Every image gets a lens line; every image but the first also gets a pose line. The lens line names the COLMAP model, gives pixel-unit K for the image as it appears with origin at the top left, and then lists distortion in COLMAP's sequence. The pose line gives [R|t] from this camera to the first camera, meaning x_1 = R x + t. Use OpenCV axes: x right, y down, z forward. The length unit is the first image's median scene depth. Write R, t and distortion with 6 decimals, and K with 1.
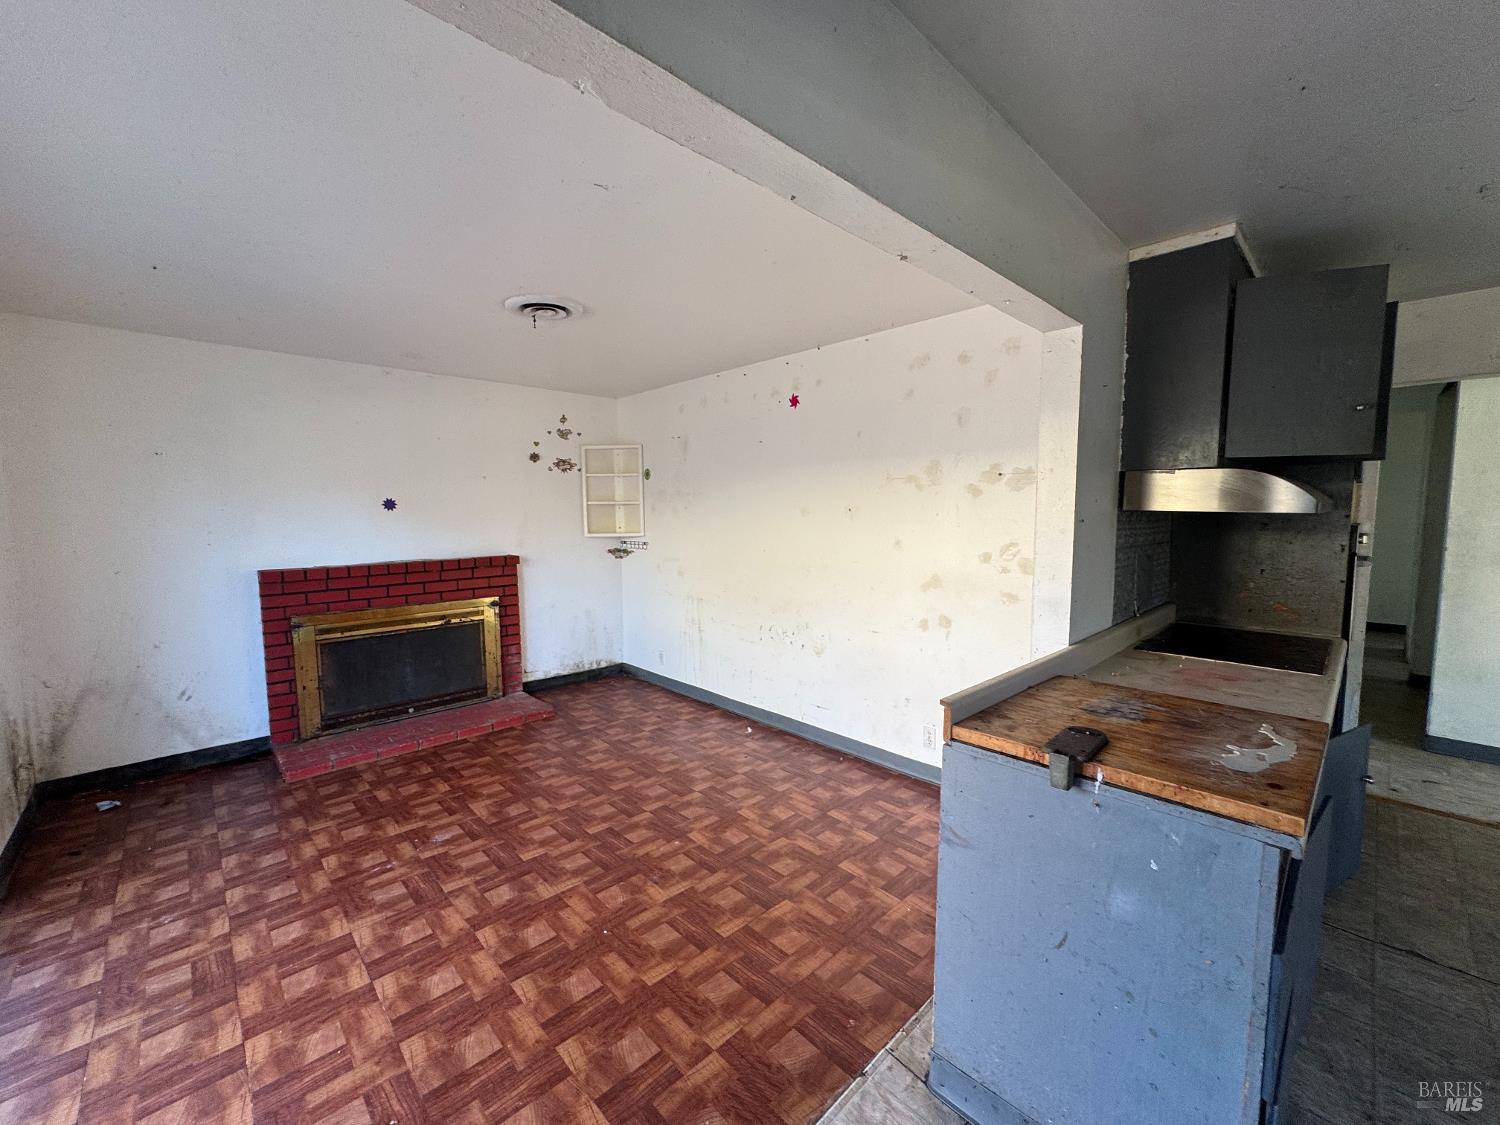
lens RADIAL K [[599.9, 0, 749.9], [0, 599.9, 562.5], [0, 0, 1]] dist [-0.004496, 0.000465]
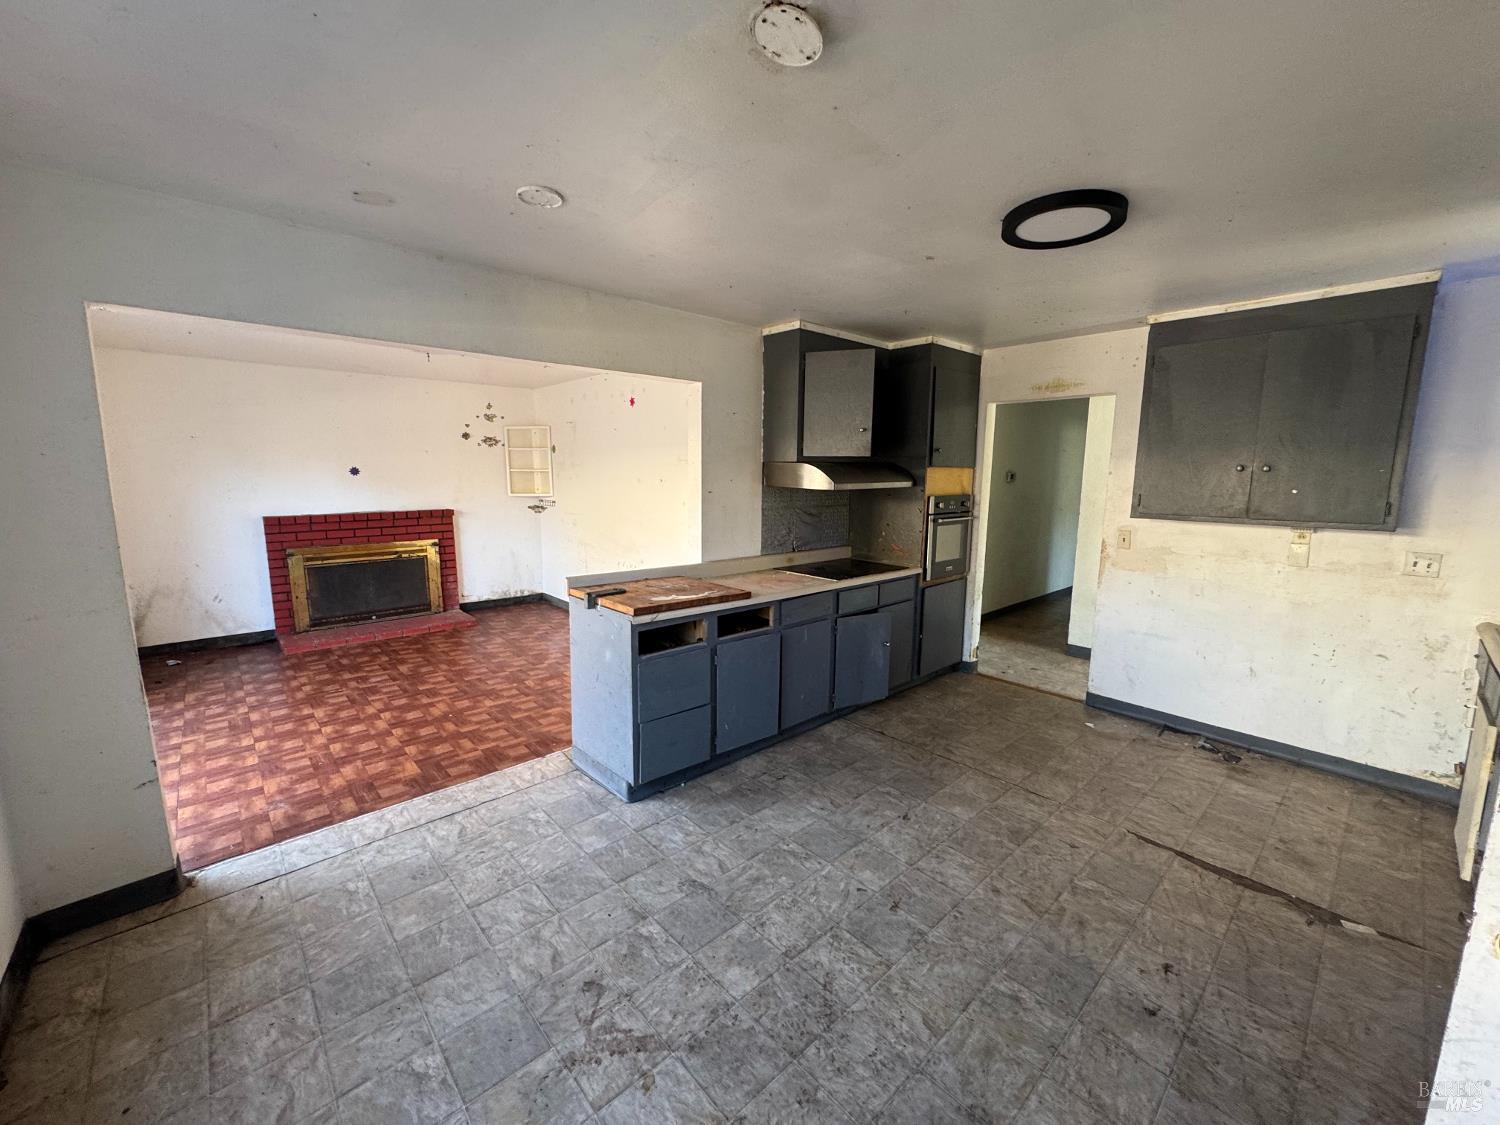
lens RADIAL K [[599.9, 0, 751.2], [0, 599.9, 562.7], [0, 0, 1]] dist [-0.004496, 0.000465]
pose [[0.999646, 0.016437, -0.020900, 0.519575], [-0.015015, 0.997677, 0.066442, 0.014147], [0.021944, -0.066104, 0.997571, -0.566612]]
